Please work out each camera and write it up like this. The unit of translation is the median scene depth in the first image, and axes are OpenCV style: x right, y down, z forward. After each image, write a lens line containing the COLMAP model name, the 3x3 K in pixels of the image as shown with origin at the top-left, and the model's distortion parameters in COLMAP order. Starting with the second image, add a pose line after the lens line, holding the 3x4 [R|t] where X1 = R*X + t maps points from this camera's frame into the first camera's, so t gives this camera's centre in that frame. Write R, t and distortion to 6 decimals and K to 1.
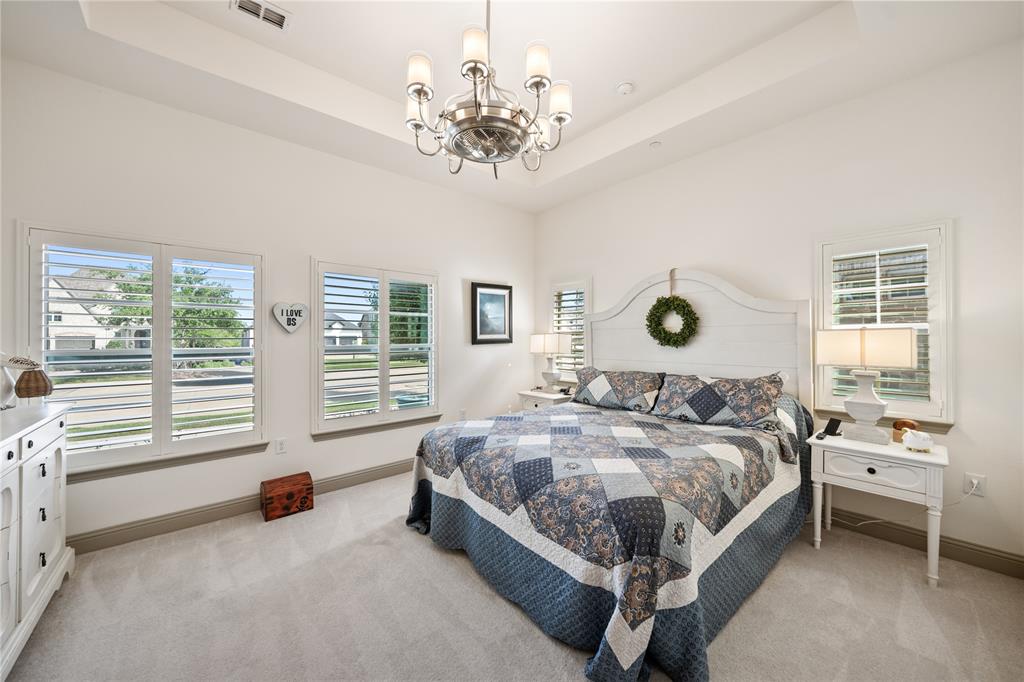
lens RADIAL K [[373.4, 0, 509.7], [0, 373.4, 340.3], [0, 0, 1]] dist [-0.009428, -0.000046]
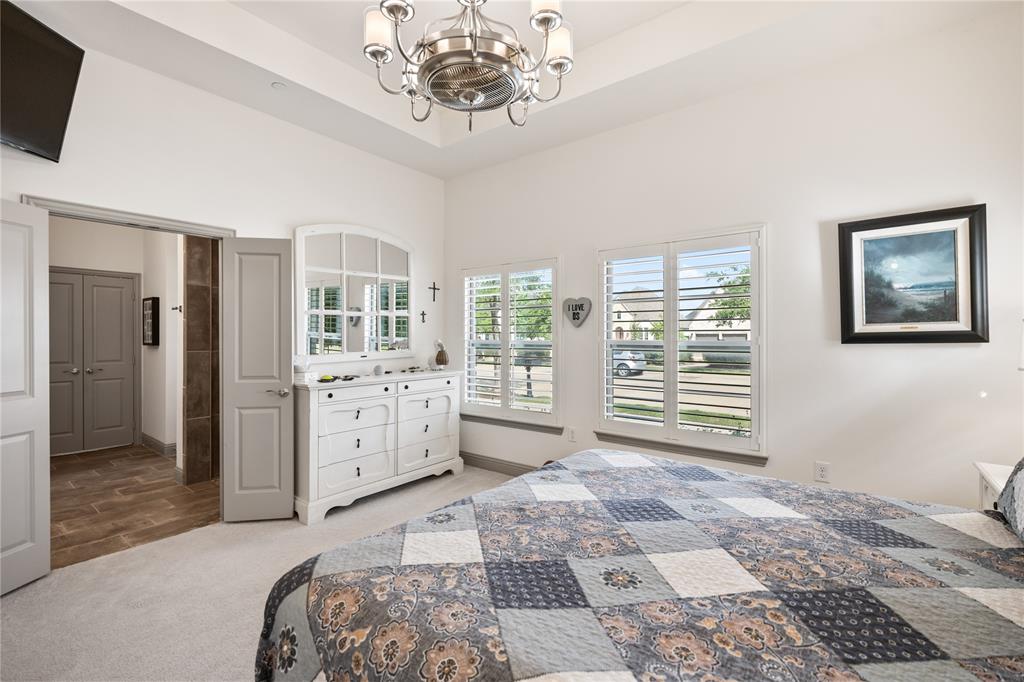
lens RADIAL K [[450.5, 0, 510.7], [0, 450.5, 332.8], [0, 0, 1]] dist [0.003029, -0.000047]
pose [[0.185682, -0.003295, -0.982604, 0.670926], [-0.004701, 0.999980, -0.004241, 0.002877], [0.982599, 0.005407, 0.185663, 0.654460]]
